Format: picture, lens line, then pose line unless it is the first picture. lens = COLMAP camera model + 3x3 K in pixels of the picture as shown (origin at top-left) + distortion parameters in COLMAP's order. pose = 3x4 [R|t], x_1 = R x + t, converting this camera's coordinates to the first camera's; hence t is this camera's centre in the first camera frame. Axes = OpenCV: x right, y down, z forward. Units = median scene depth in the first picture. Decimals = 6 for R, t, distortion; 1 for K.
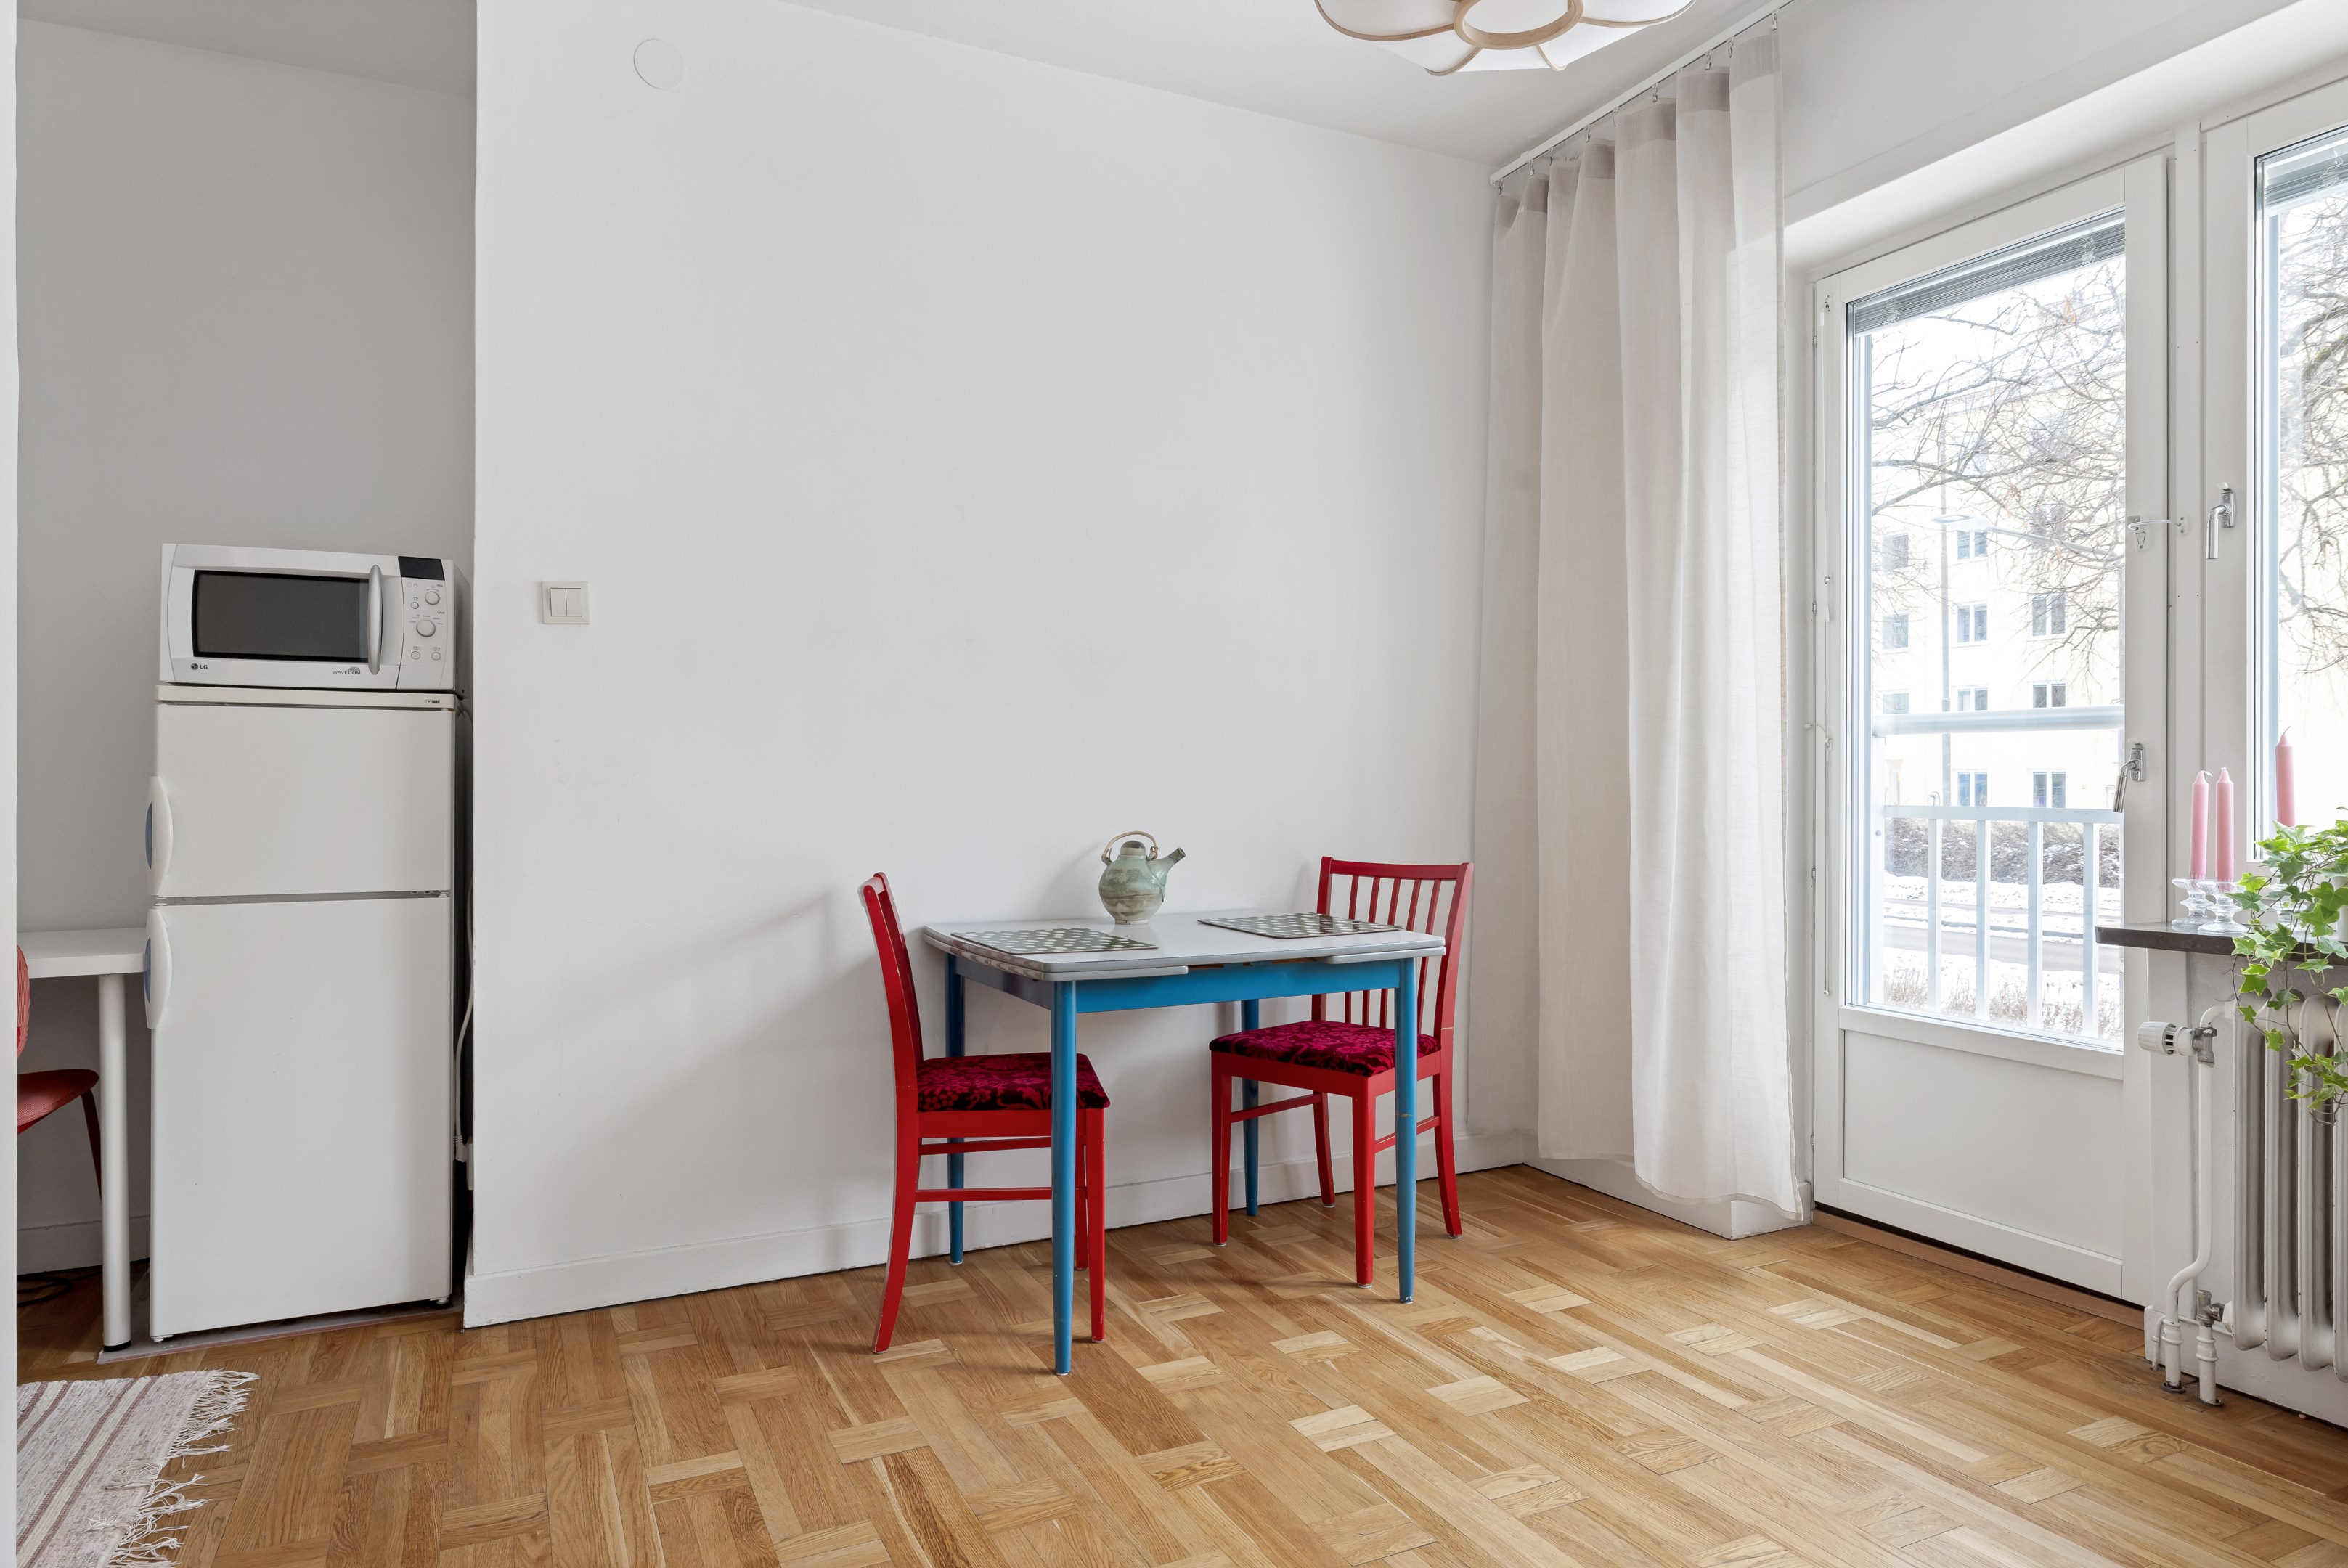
lens RADIAL K [[1438.1, 0, 1122.5], [0, 1438.1, 778.1], [0, 0, 1]] dist [-0.005366, 0.005049]
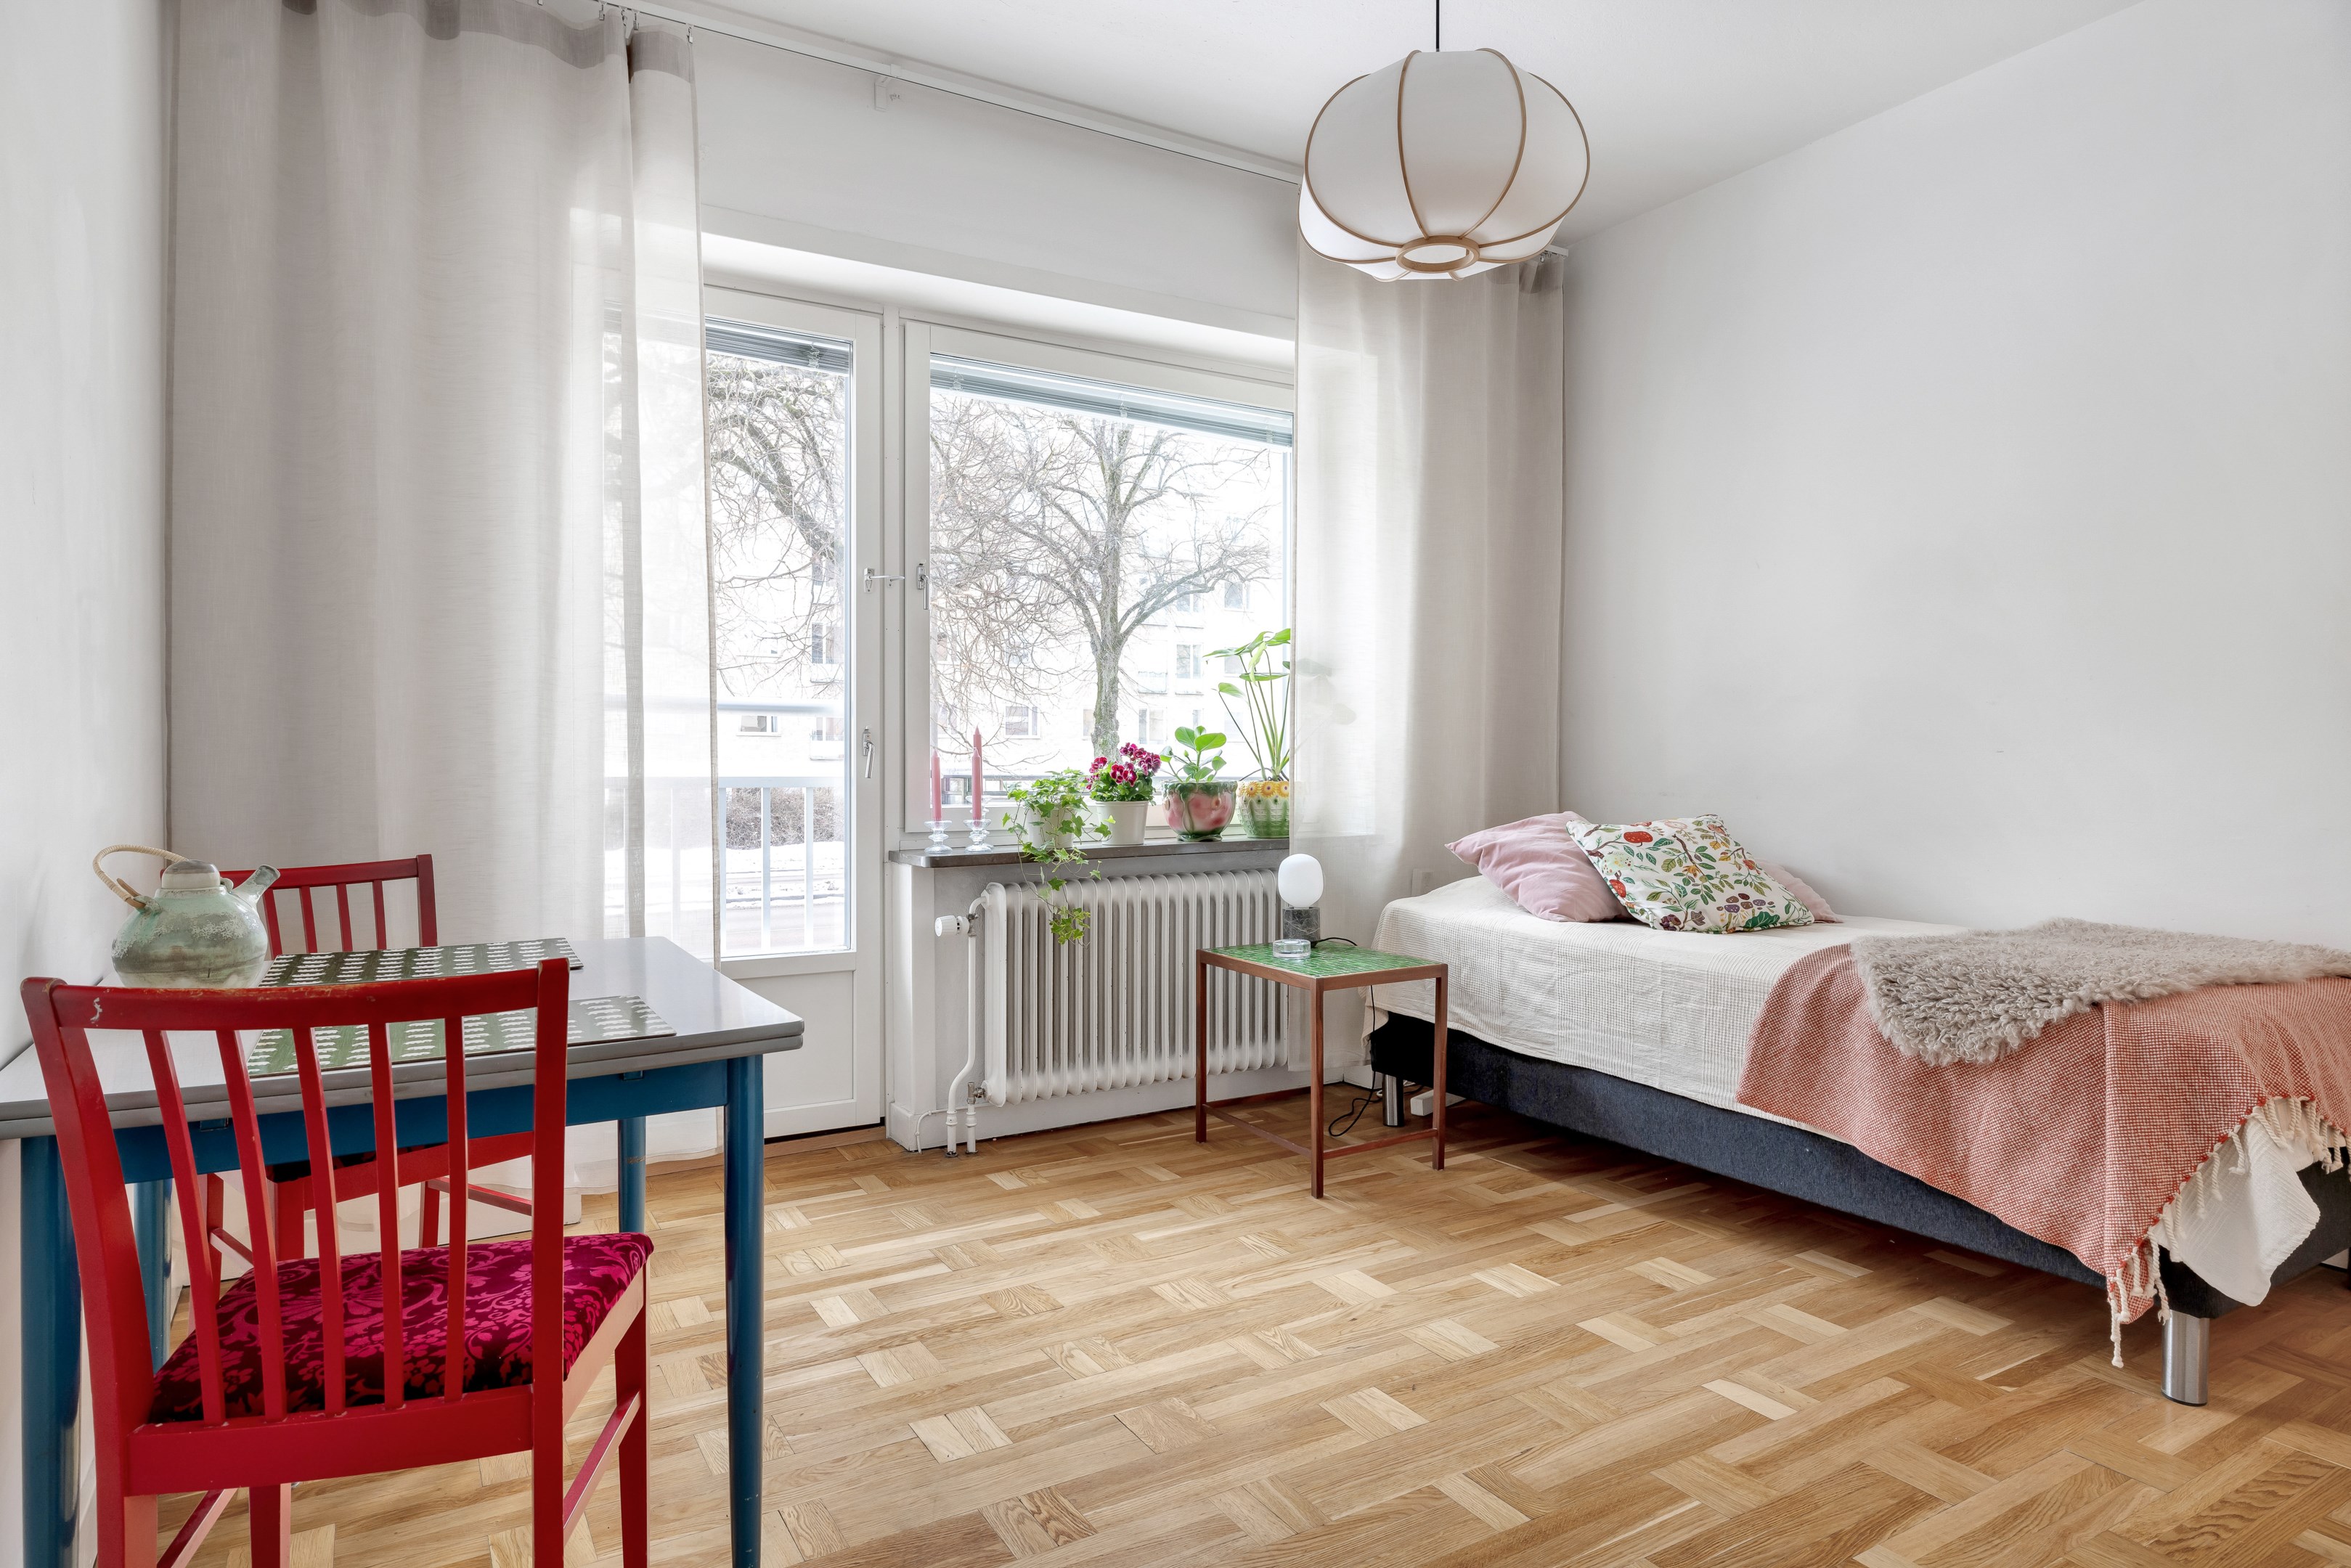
lens RADIAL K [[1467.9, 0, 1131.9], [0, 1467.9, 776.2], [0, 0, 1]] dist [0.020138, 0.001282]
pose [[-0.145977, -0.010570, 0.989232, -0.744127], [-0.005754, 0.999935, 0.009836, 0.006815], [-0.989271, -0.004256, -0.146028, 0.931666]]
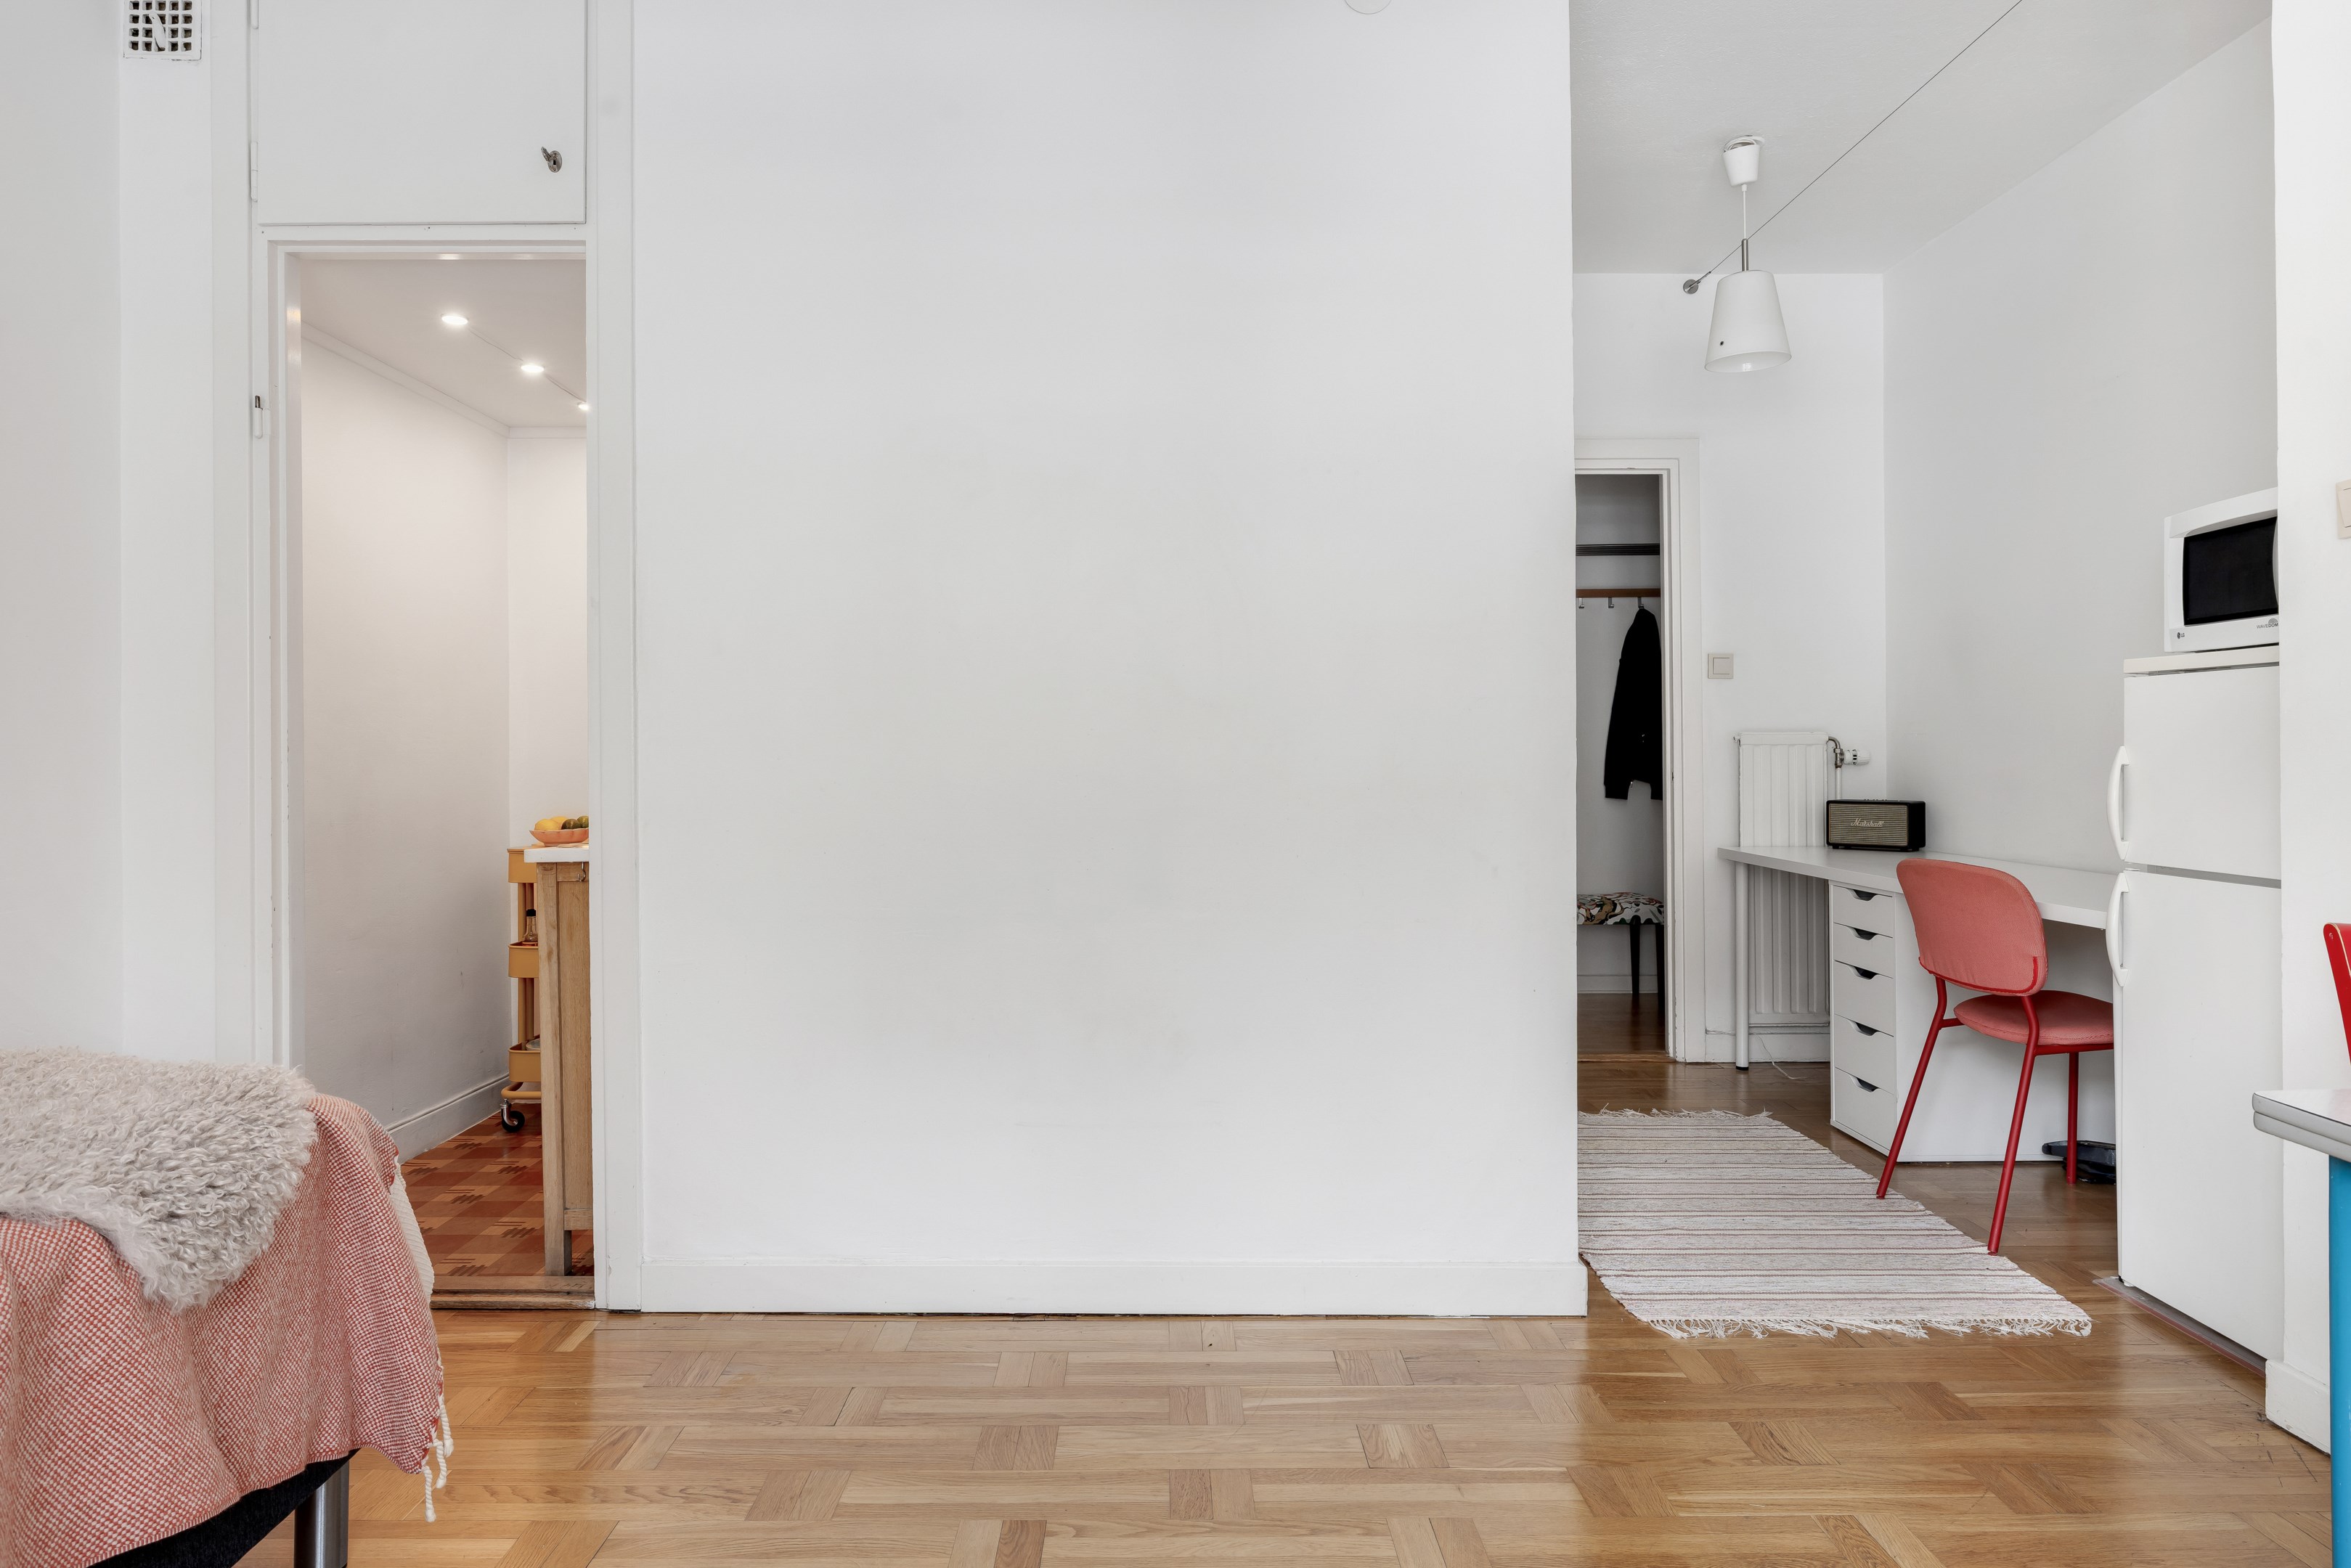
lens RADIAL K [[1364.8, 0, 1217.8], [0, 1364.8, 750.0], [0, 0, 1]] dist [-0.010209, 0.007016]
pose [[-0.378654, -0.003471, -0.925532, 0.539565], [0.008985, 0.999932, -0.007426, 0.001835], [0.925494, -0.011128, -0.378598, 0.812884]]
